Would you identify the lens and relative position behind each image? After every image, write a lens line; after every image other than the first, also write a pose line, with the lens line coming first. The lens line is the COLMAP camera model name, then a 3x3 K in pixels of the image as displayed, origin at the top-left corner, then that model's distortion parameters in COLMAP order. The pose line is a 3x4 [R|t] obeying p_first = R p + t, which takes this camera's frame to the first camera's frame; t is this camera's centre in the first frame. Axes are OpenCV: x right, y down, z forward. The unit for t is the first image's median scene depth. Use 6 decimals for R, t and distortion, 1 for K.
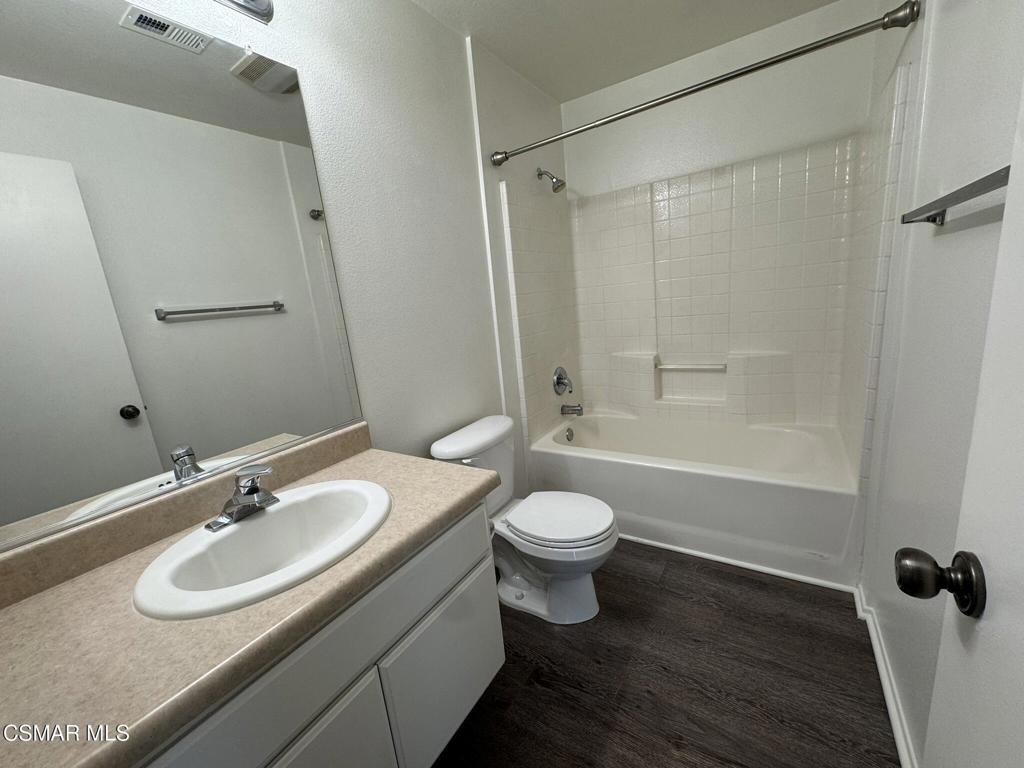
lens RADIAL K [[409.6, 0, 508.2], [0, 409.6, 382.6], [0, 0, 1]] dist [-0.002335, 0.000290]
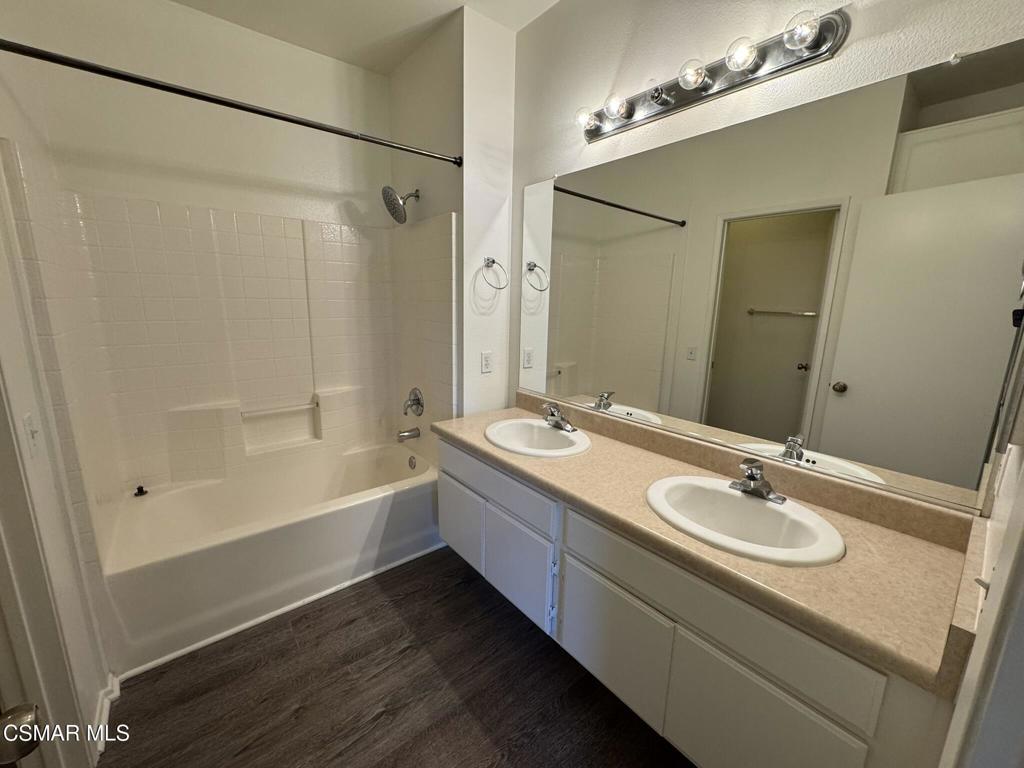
lens RADIAL K [[409.6, 0, 508.2], [0, 409.6, 382.6], [0, 0, 1]] dist [-0.002335, 0.000290]
pose [[-0.320156, 0.257575, -0.911677, 0.639933], [-0.197694, 0.922979, 0.330193, -0.250866], [0.926508, 0.285947, -0.244576, 0.499784]]
